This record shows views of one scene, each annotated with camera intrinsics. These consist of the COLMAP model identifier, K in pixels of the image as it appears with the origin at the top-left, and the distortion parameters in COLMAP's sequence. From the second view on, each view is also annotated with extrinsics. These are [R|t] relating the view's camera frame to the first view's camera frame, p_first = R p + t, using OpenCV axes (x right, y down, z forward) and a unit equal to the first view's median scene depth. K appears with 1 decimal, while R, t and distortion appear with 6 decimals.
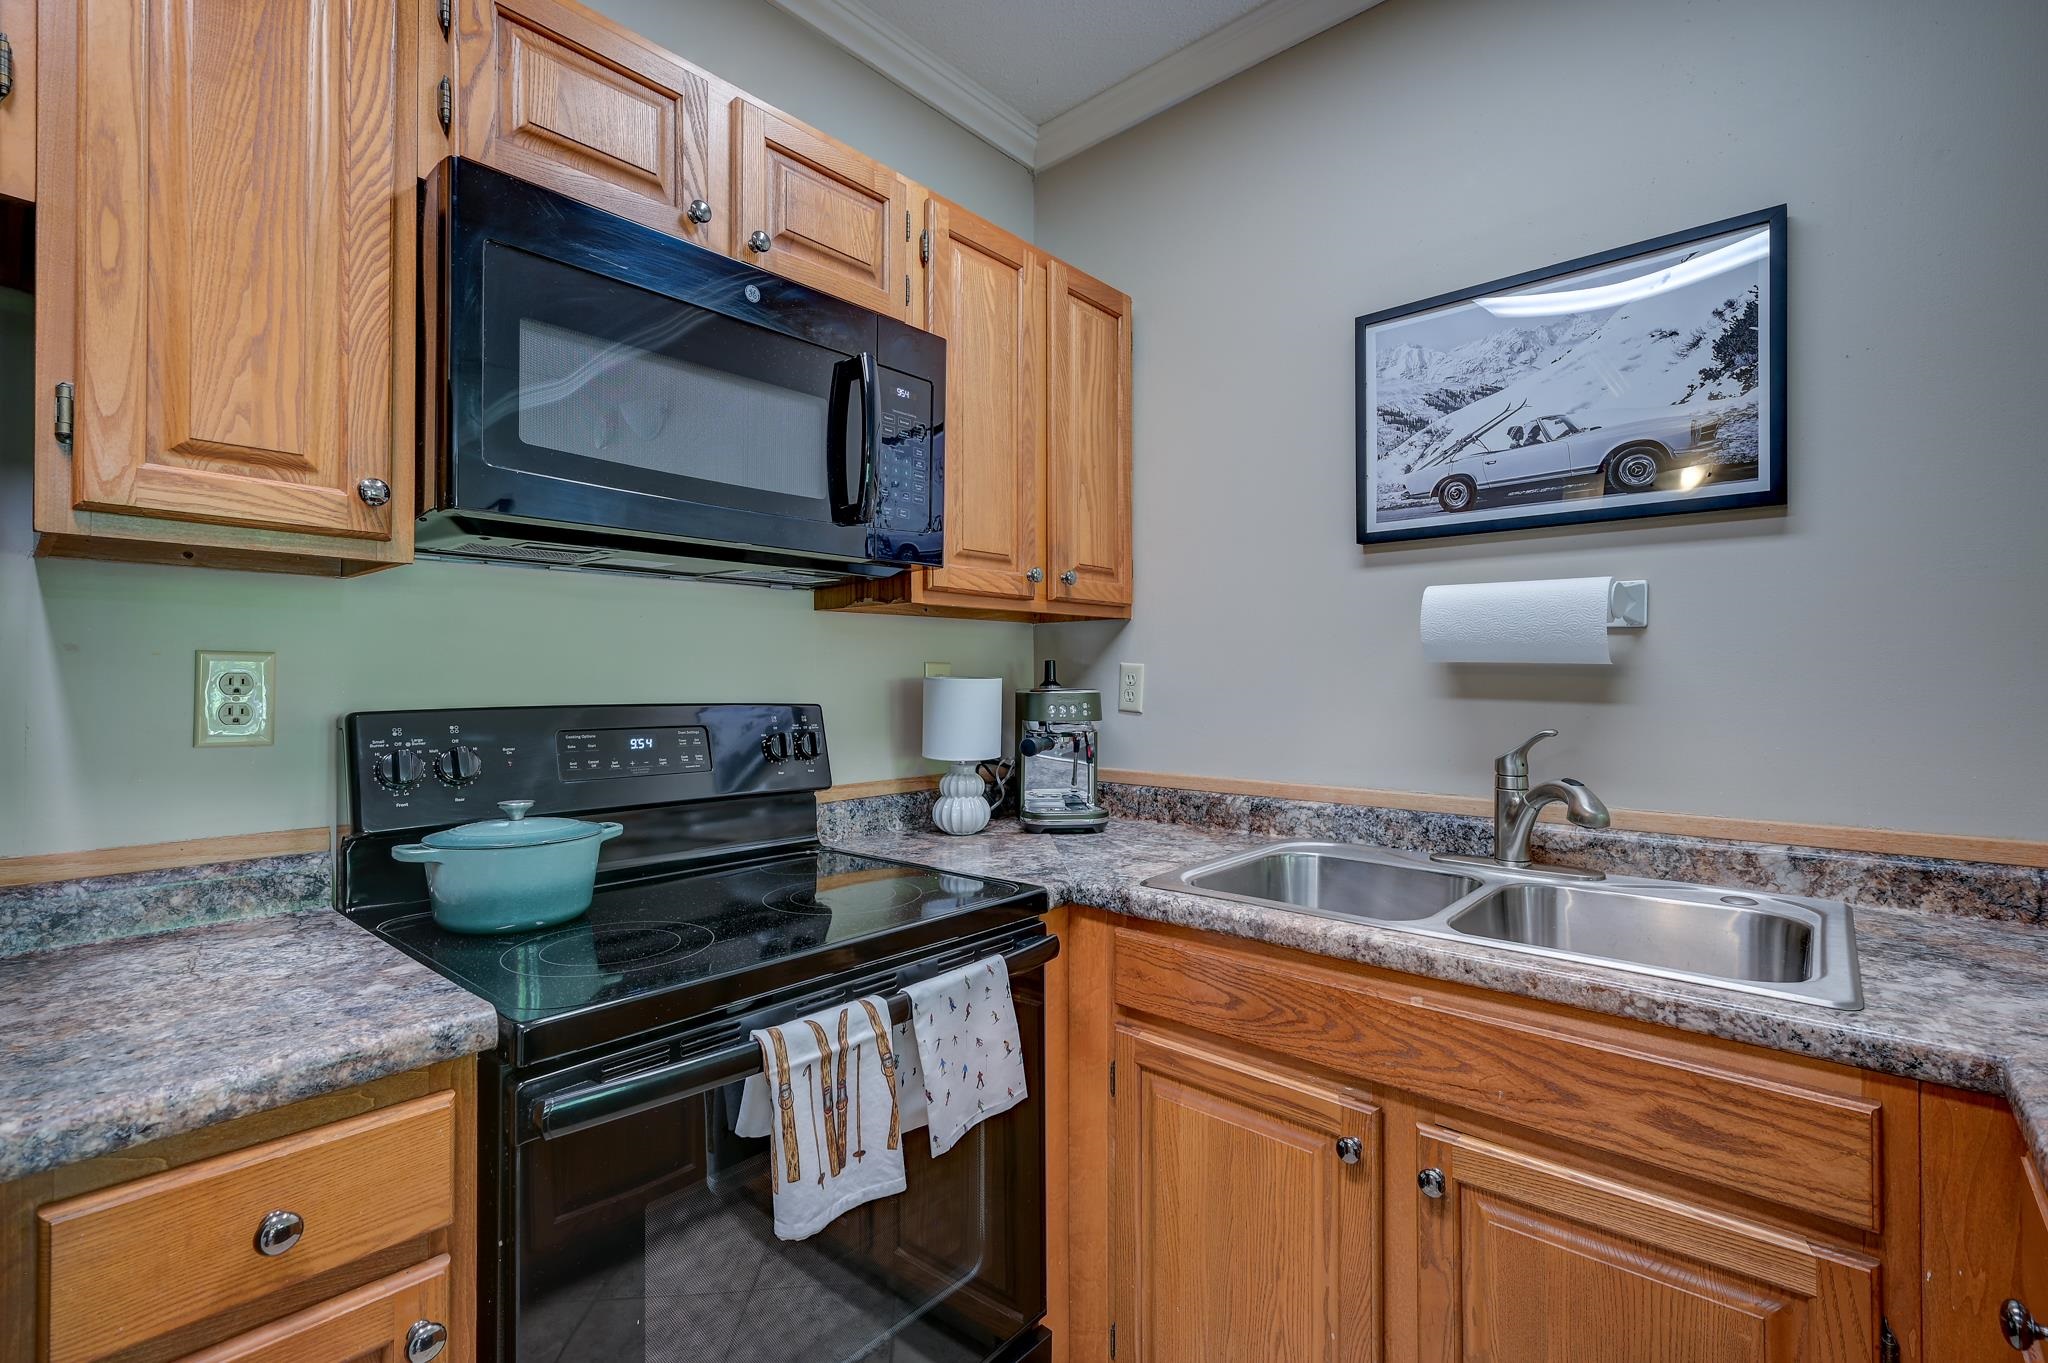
lens RADIAL K [[911.0, 0, 1032.5], [0, 911.0, 673.5], [0, 0, 1]] dist [0.001645, -0.000778]
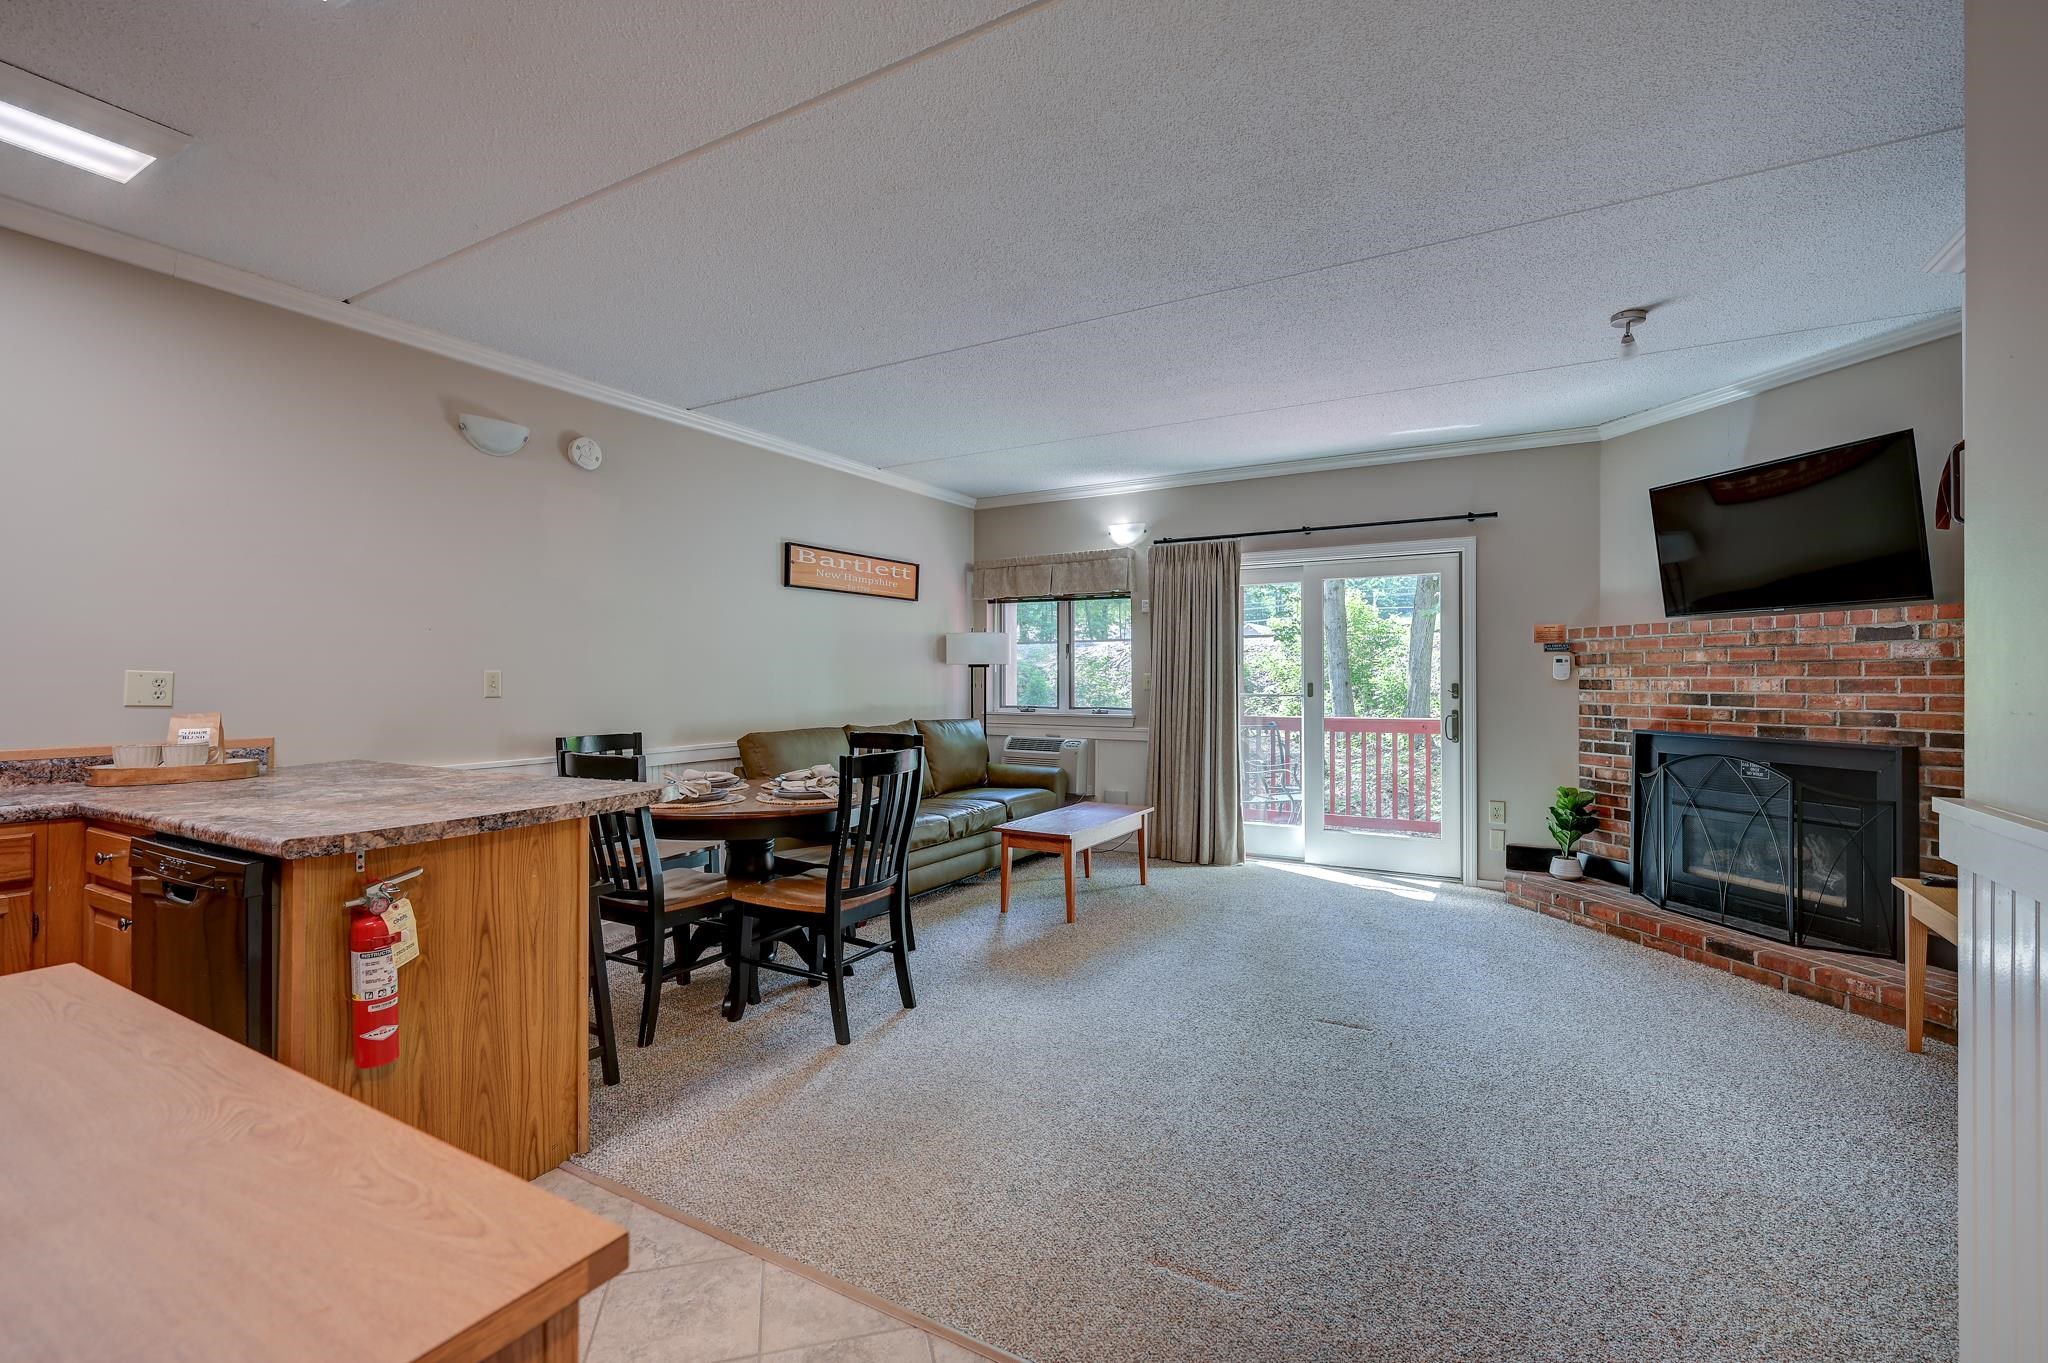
lens RADIAL K [[911.0, 0, 1023.9], [0, 911.0, 668.8], [0, 0, 1]] dist [0.001645, -0.000778]
pose [[-0.193317, 0.014039, 0.981036, -1.367727], [-0.008984, 0.999830, -0.016078, -0.000692], [-0.981095, -0.011921, -0.193158, -0.806832]]
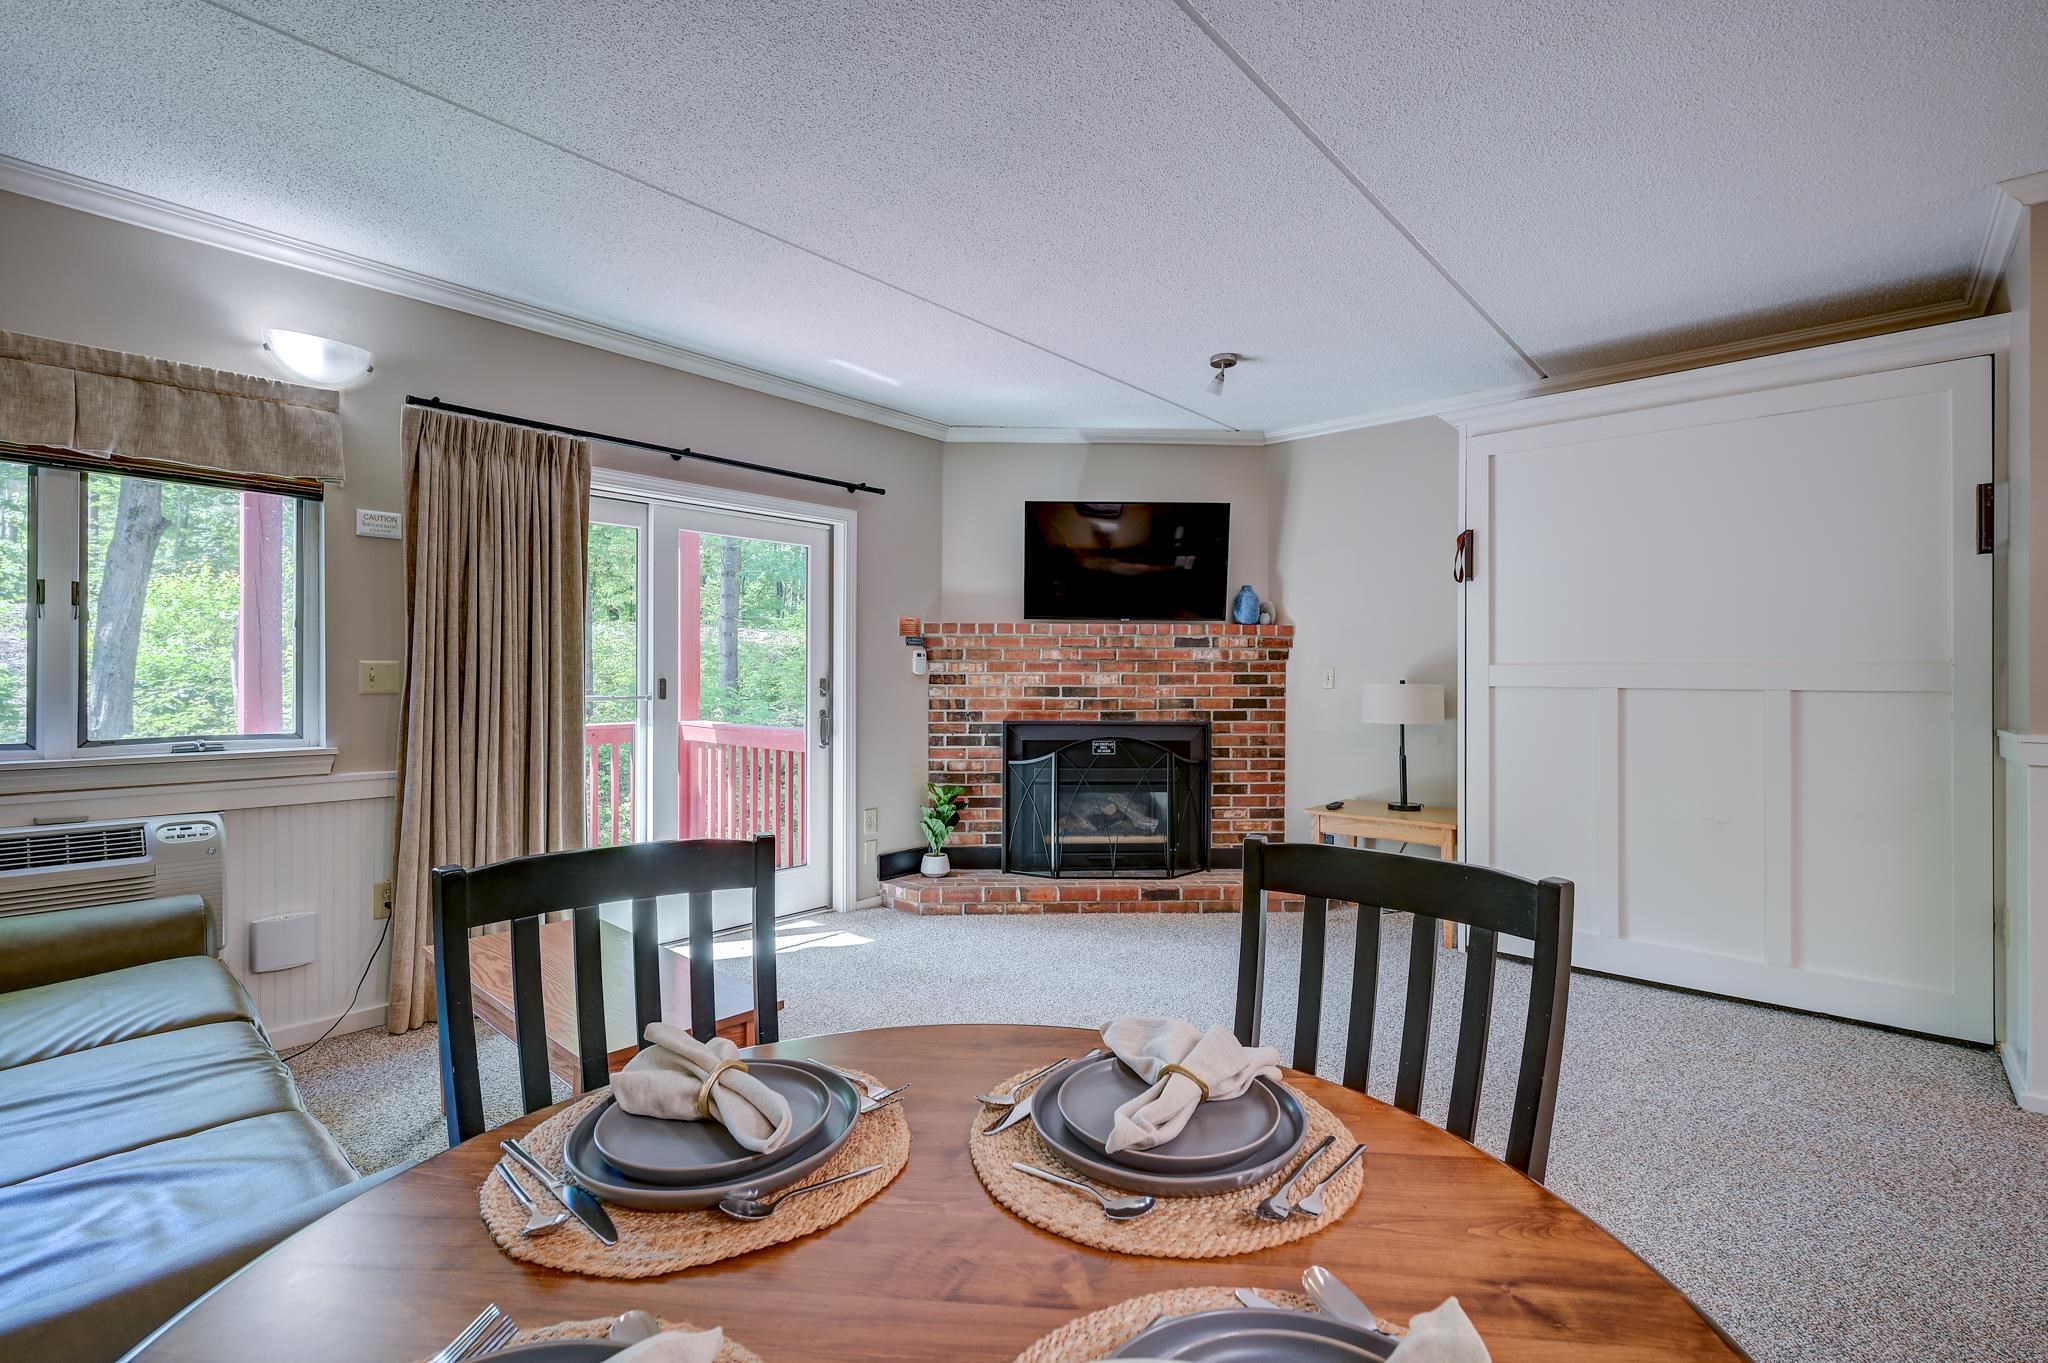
lens RADIAL K [[911.0, 0, 1032.1], [0, 911.0, 671.1], [0, 0, 1]] dist [0.001645, -0.000778]
pose [[-0.999992, 0.000522, -0.003848, 1.300559], [0.000574, 0.999908, -0.013528, 0.000153], [0.003840, -0.013530, -0.999901, -0.067368]]
